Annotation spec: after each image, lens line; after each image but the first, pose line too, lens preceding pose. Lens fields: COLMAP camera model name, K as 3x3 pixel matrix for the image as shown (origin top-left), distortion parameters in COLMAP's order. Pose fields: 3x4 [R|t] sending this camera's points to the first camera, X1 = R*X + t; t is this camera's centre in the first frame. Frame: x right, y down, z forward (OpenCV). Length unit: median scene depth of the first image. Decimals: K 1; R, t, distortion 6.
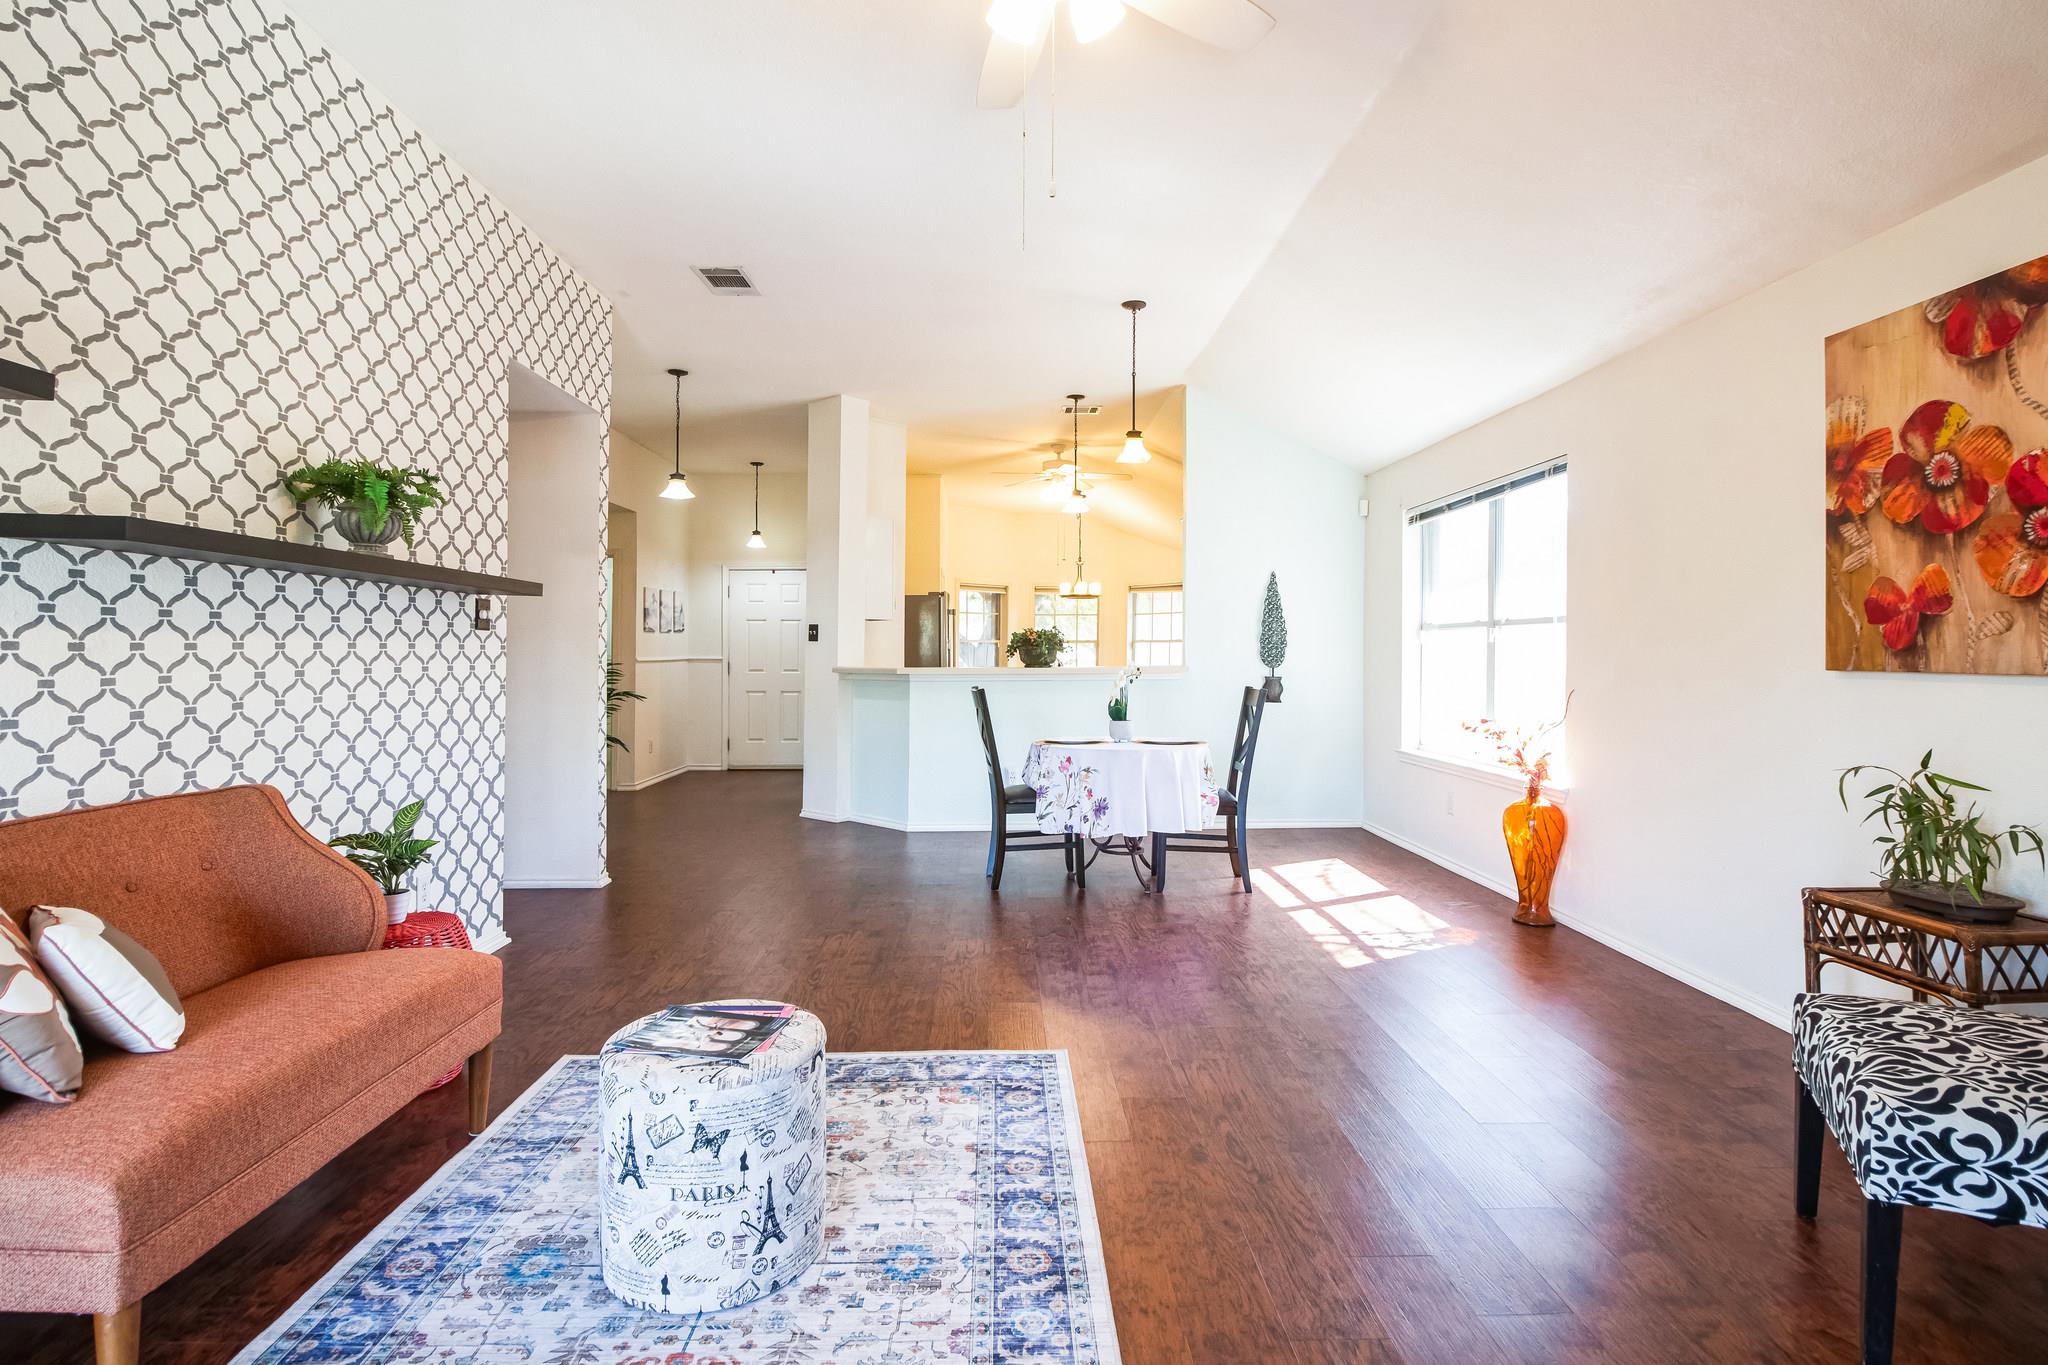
lens RADIAL K [[1041.1, 0, 1011.9], [0, 1041.1, 636.5], [0, 0, 1]] dist [-0.002131, -0.000452]
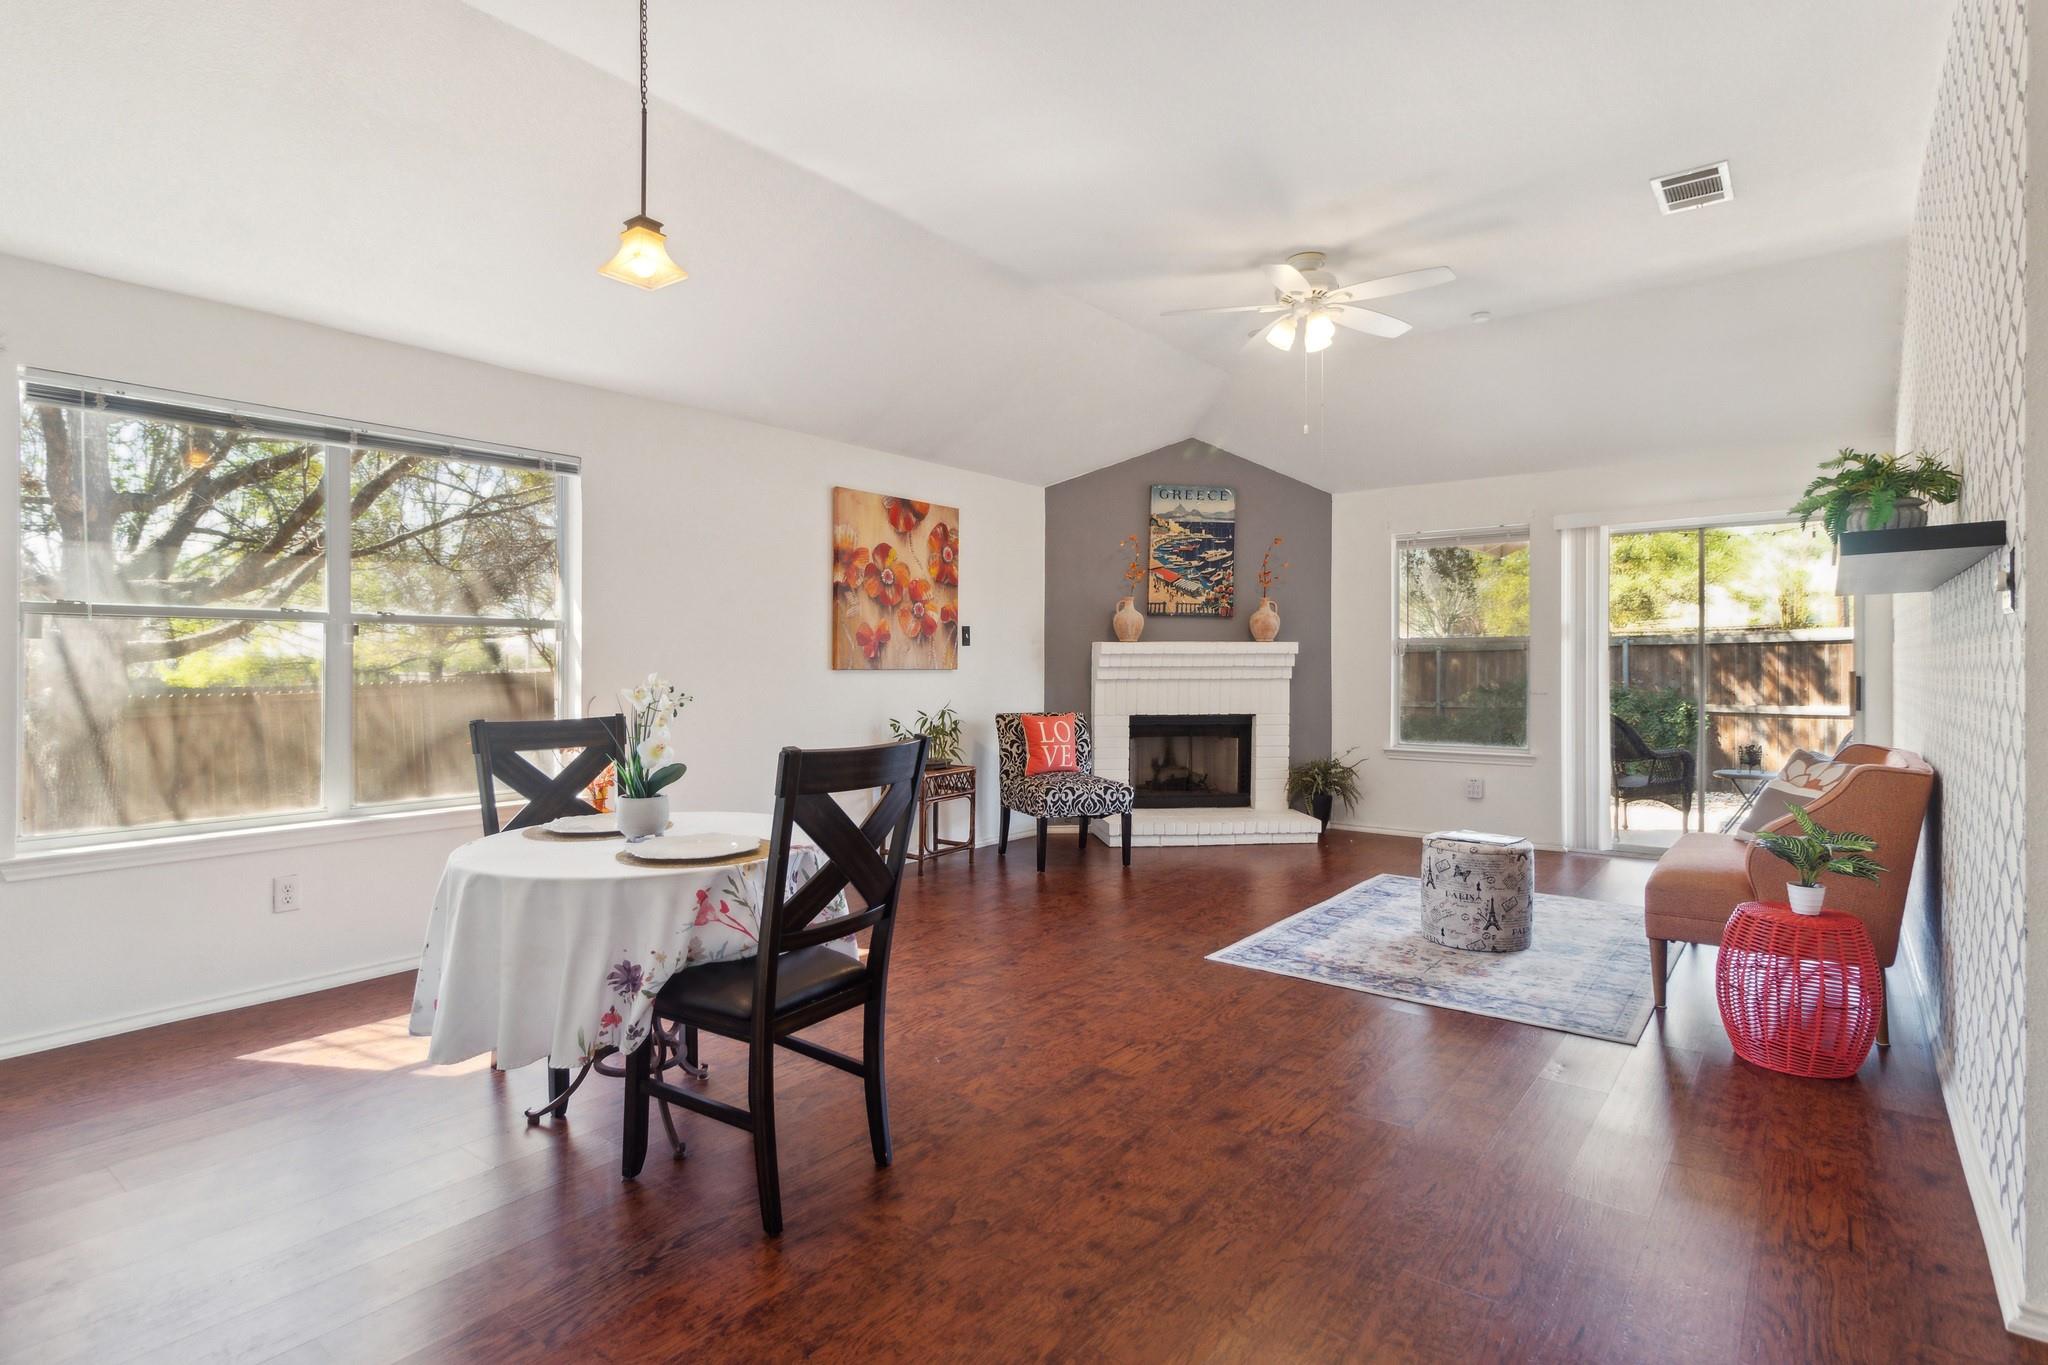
lens RADIAL K [[1041.1, 0, 1016.7], [0, 1041.1, 672.7], [0, 0, 1]] dist [-0.002131, -0.000452]
pose [[-0.782845, -0.007610, 0.622171, -0.691857], [-0.010962, 0.999939, -0.001563, 0.043159], [-0.622121, -0.008044, -0.782880, 2.592644]]
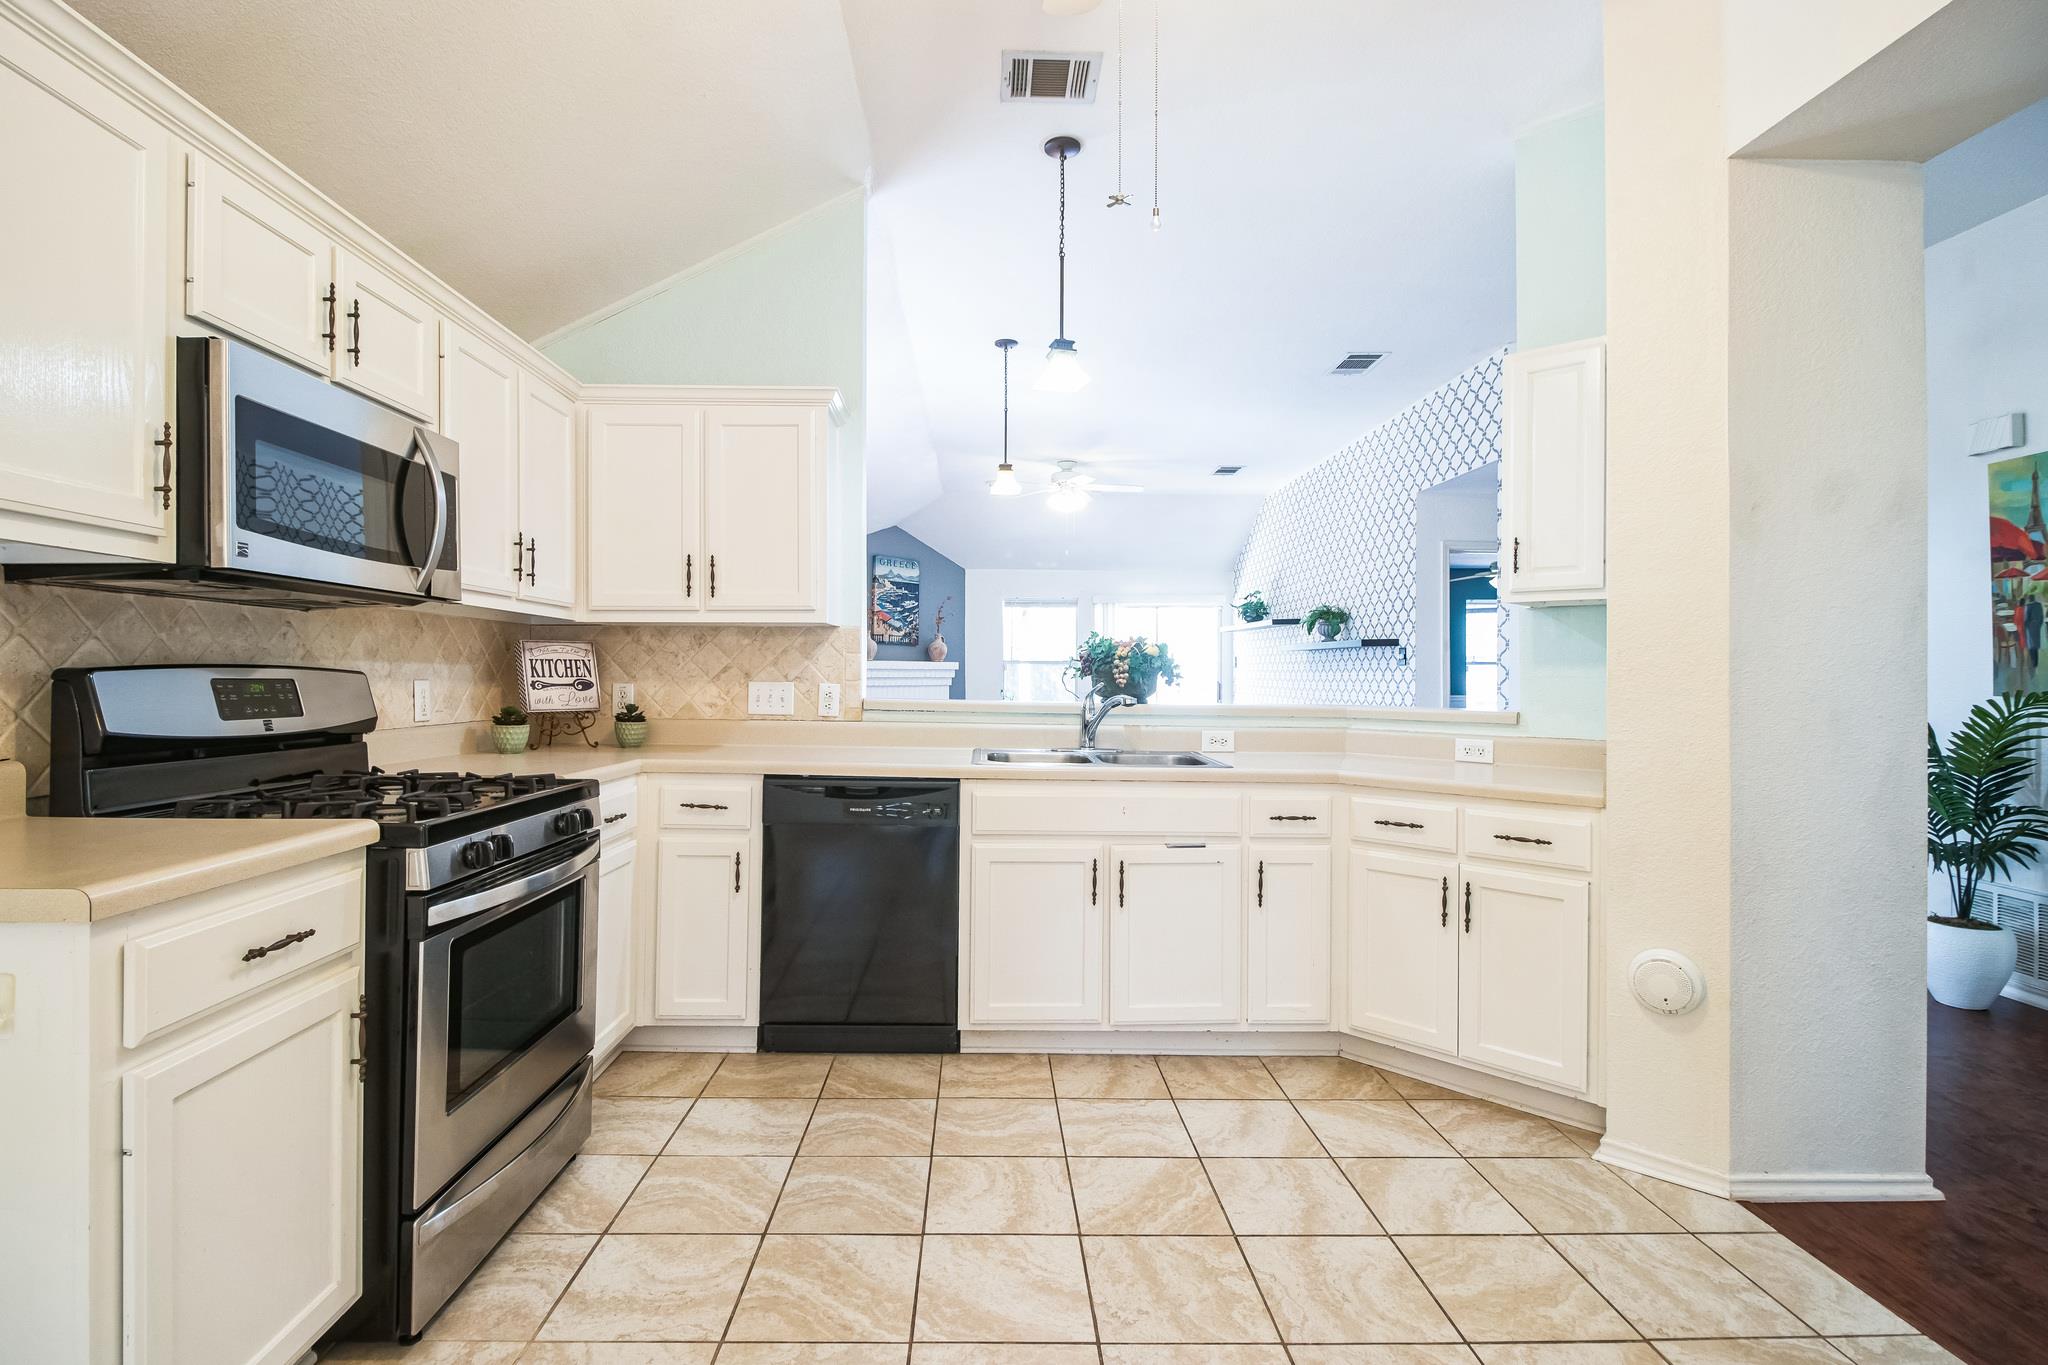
lens RADIAL K [[995.2, 0, 1023.1], [0, 995.2, 681.8], [0, 0, 1]] dist [0.011748, -0.000198]
pose [[-0.999665, -0.008548, -0.024422, 0.253913], [-0.008311, 0.999917, -0.009801, 0.069529], [0.024504, -0.009595, -0.999654, 4.134933]]
